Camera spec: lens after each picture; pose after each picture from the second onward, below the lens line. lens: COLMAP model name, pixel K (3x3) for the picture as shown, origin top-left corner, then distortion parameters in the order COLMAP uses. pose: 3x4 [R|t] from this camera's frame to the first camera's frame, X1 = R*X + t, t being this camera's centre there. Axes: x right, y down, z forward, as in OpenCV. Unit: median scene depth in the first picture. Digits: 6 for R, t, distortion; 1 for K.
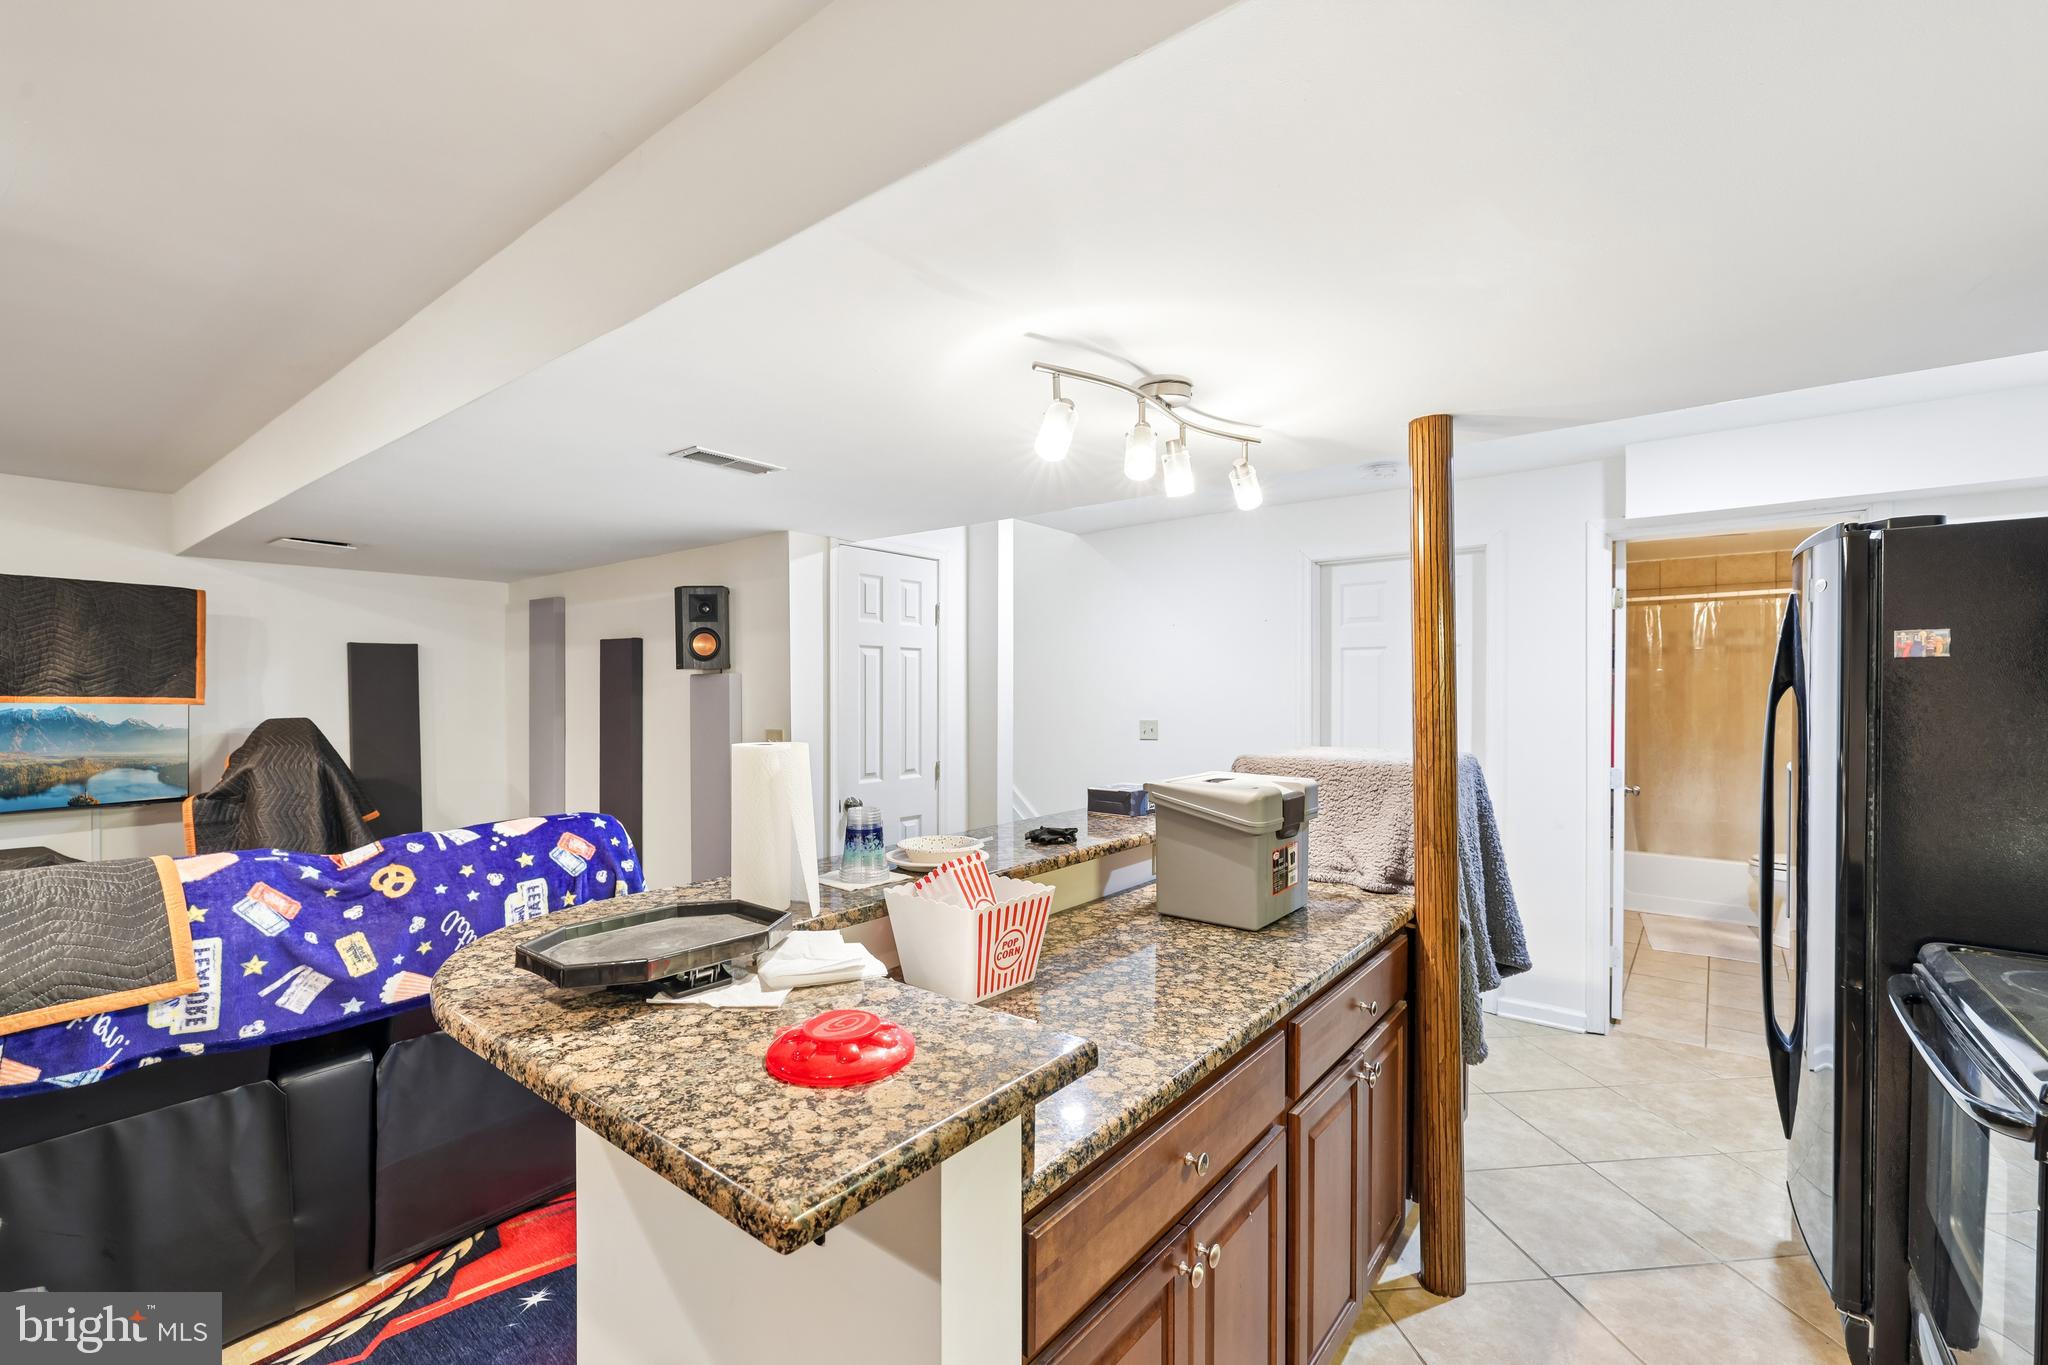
lens RADIAL K [[880.3, 0, 1018.1], [0, 880.3, 698.4], [0, 0, 1]] dist [0.001204, 0.000276]
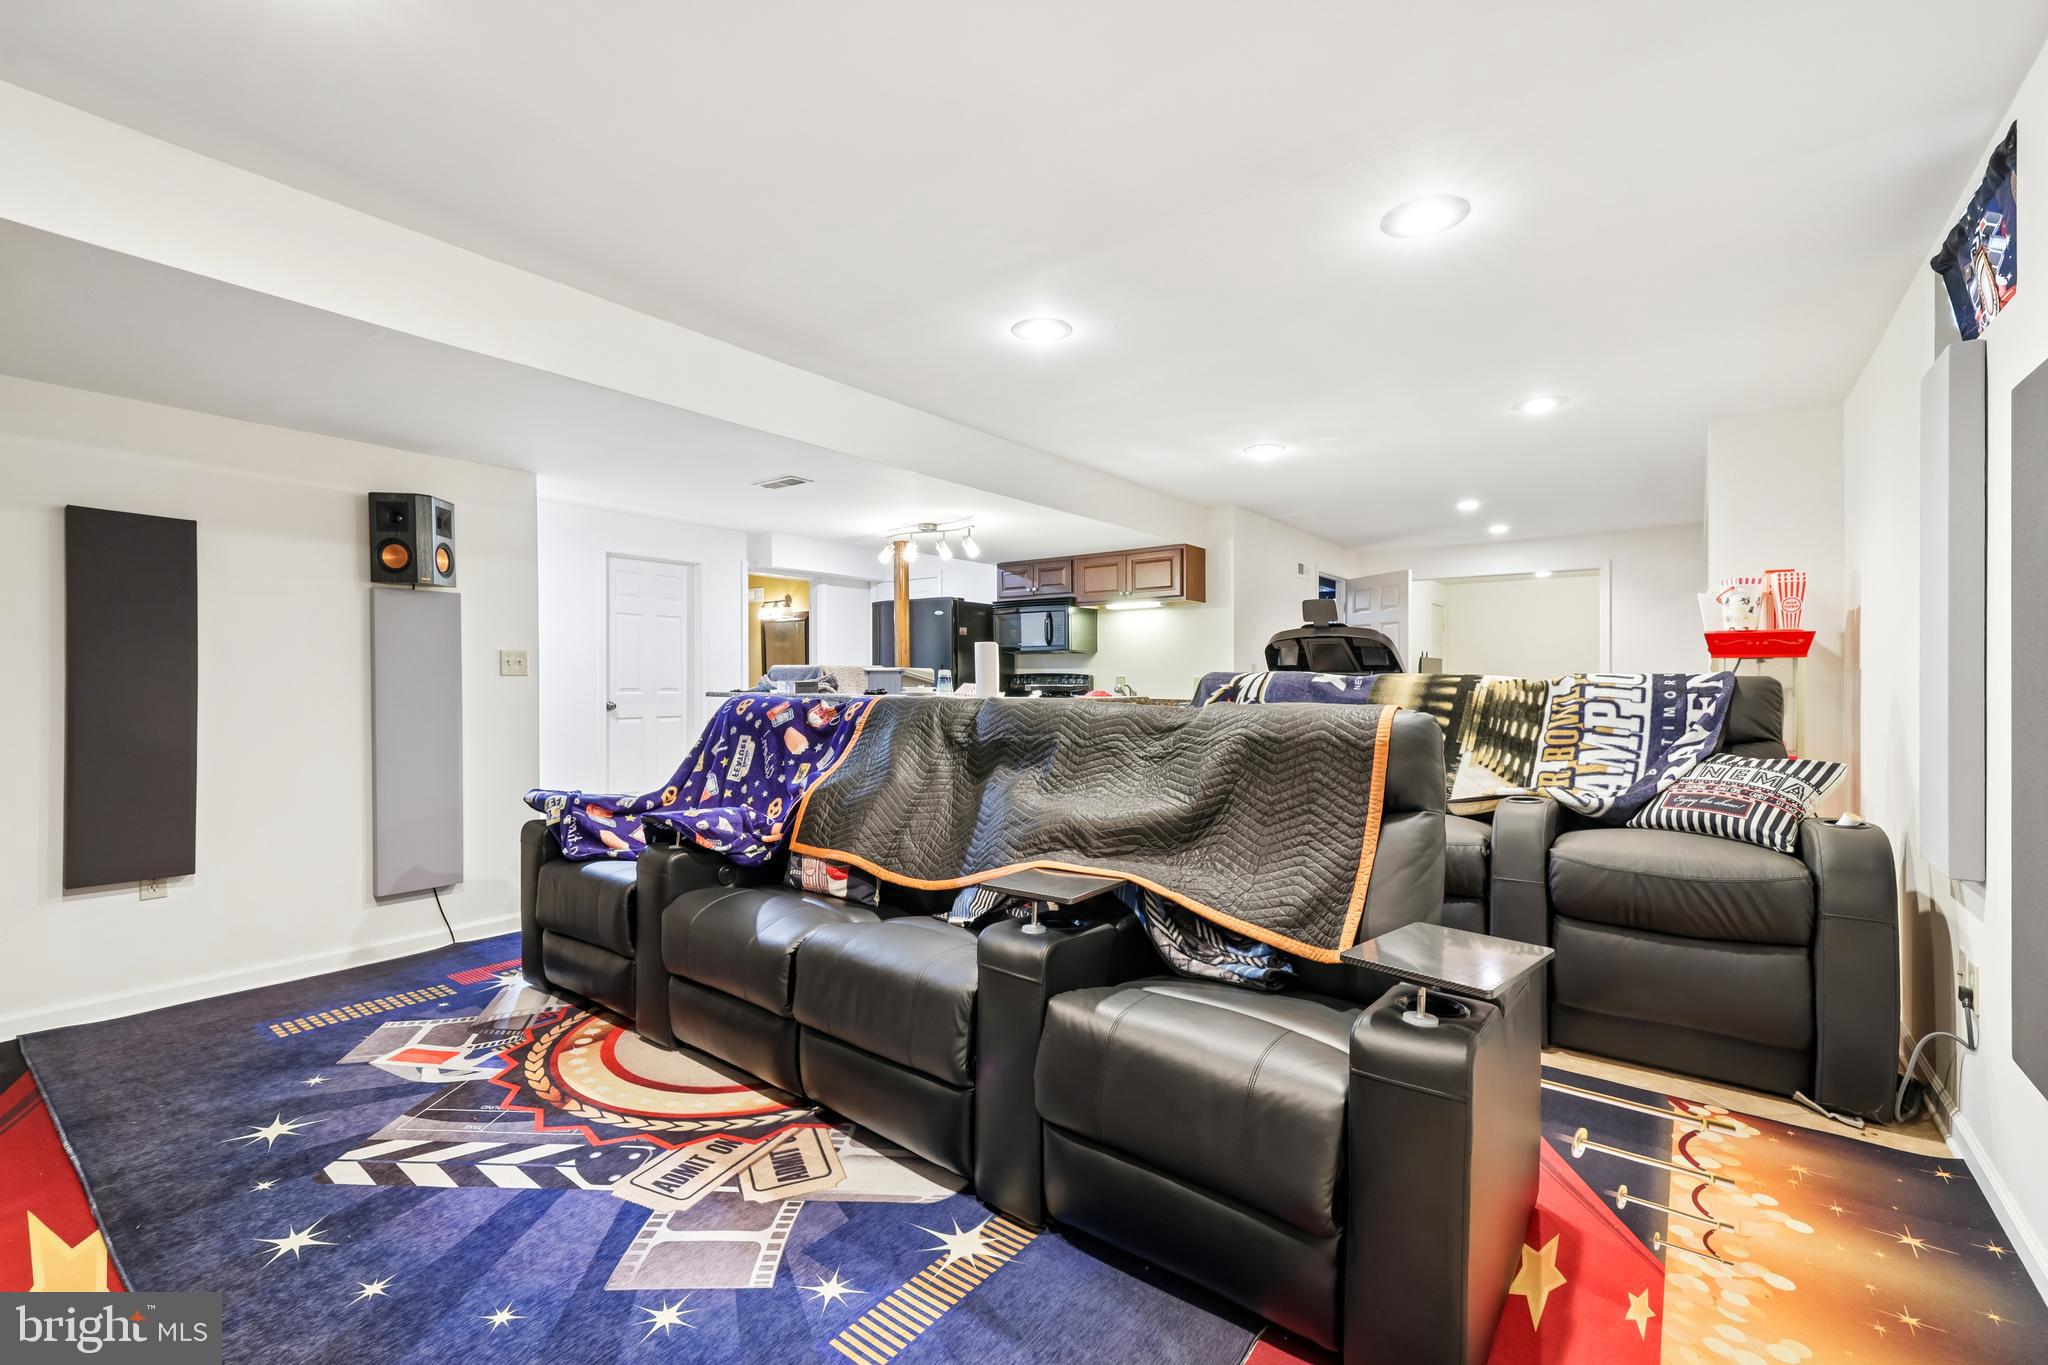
lens RADIAL K [[861.3, 0, 1023.8], [0, 861.3, 669.7], [0, 0, 1]] dist [-0.002461, -0.000049]
pose [[-0.014717, 0.011966, 0.999820, -1.404657], [0.005502, 0.999914, -0.011886, 0.078775], [-0.999877, 0.005326, -0.014781, 0.397489]]
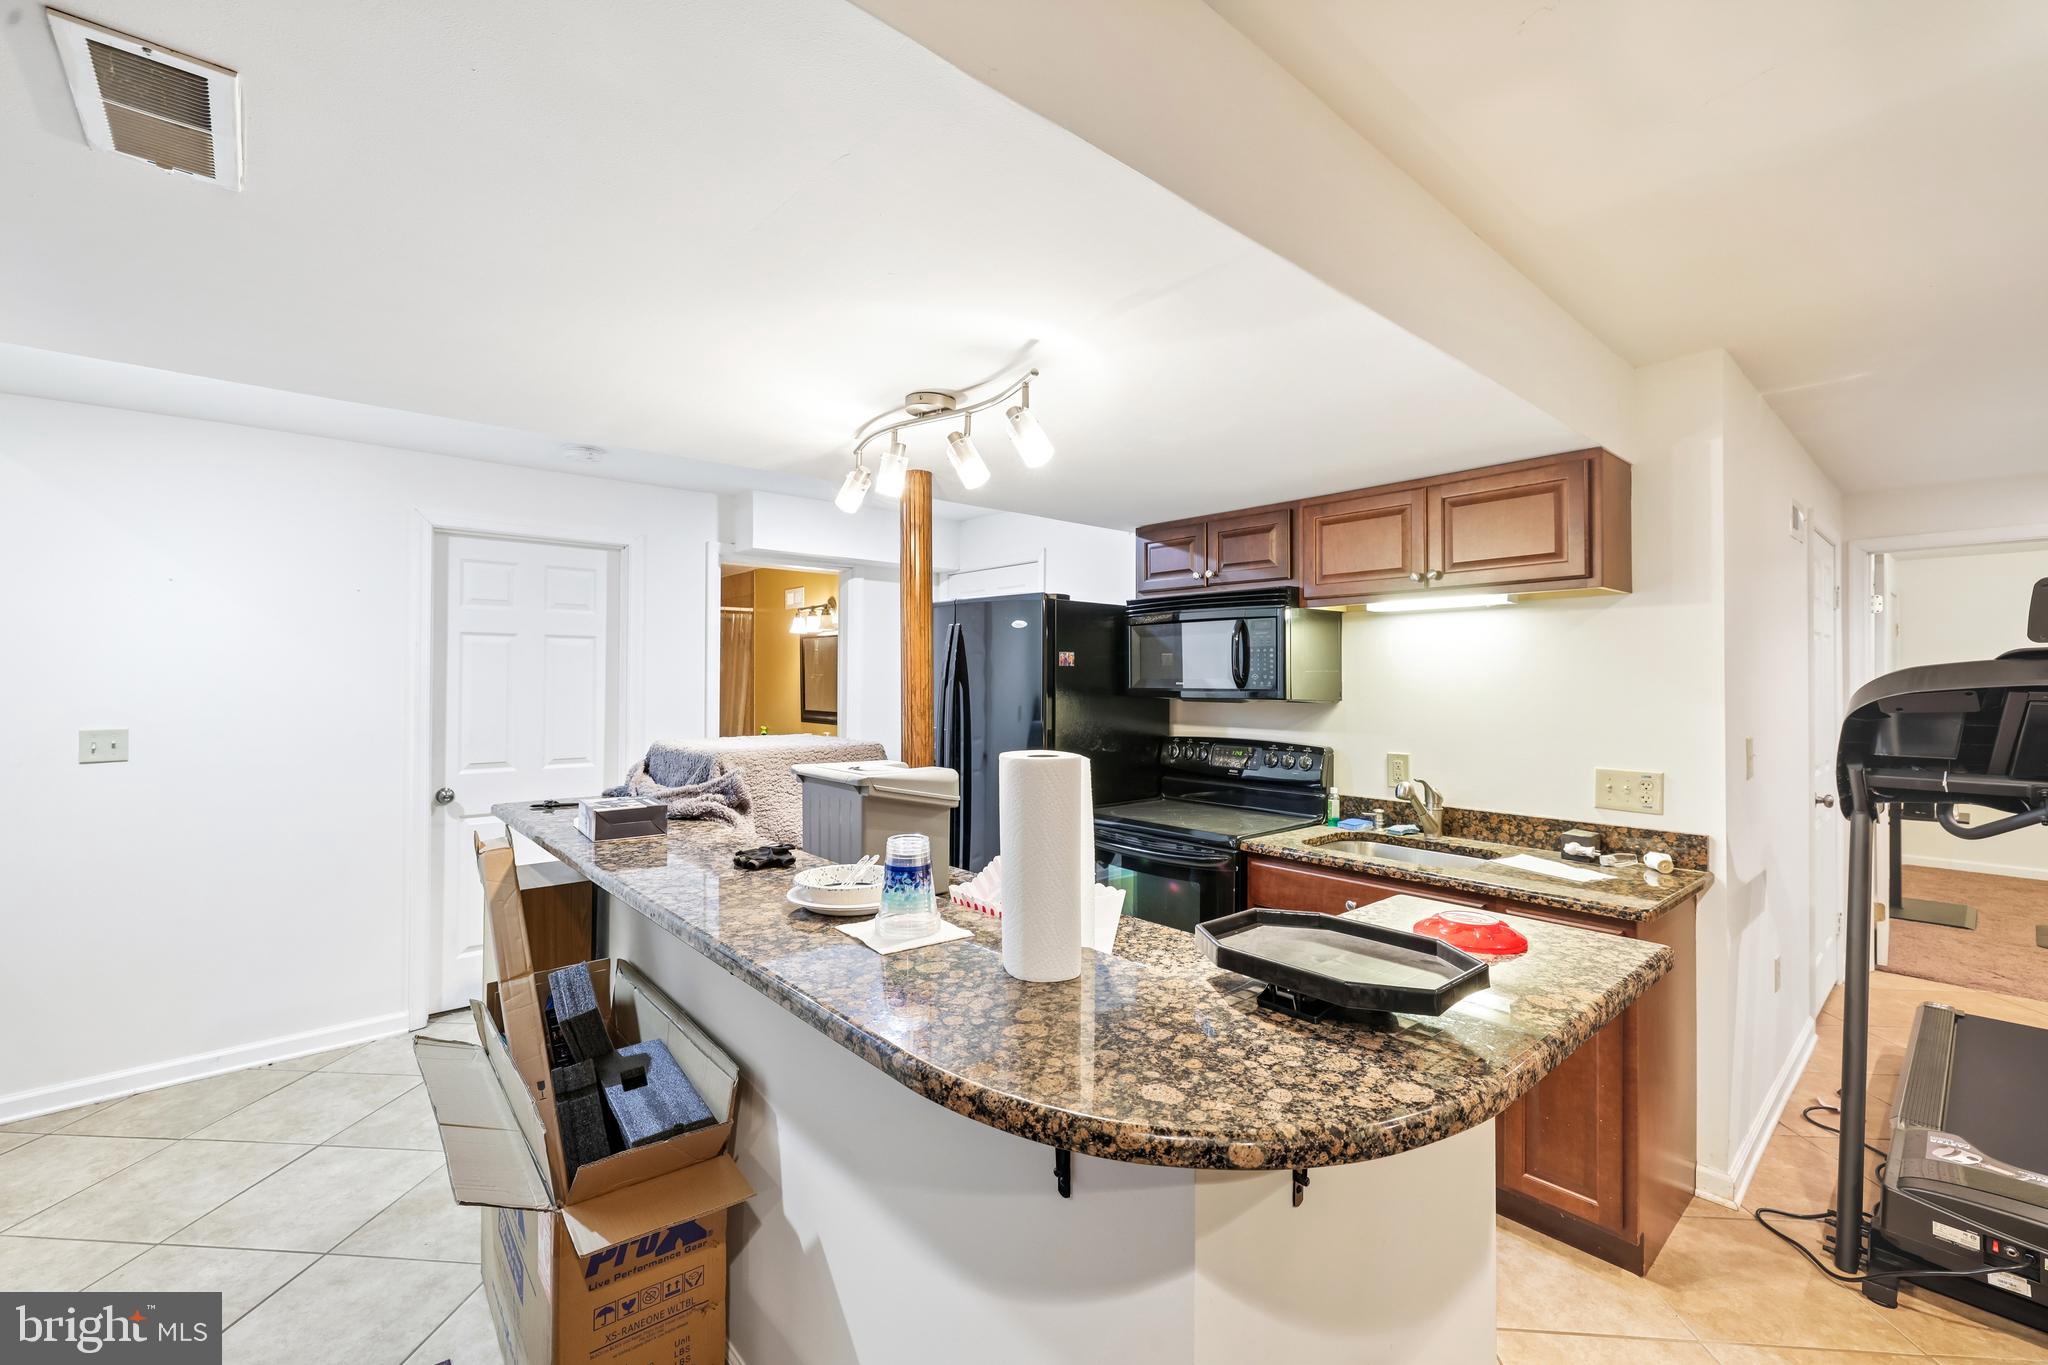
lens RADIAL K [[859.7, 0, 1012.5], [0, 859.7, 673.3], [0, 0, 1]] dist [-0.001273, 0.000127]
pose [[0.181245, 0.006814, 0.983414, -0.454216], [0.007157, 0.999940, -0.008247, -0.007400], [-0.983412, 0.008533, 0.181185, 0.387630]]
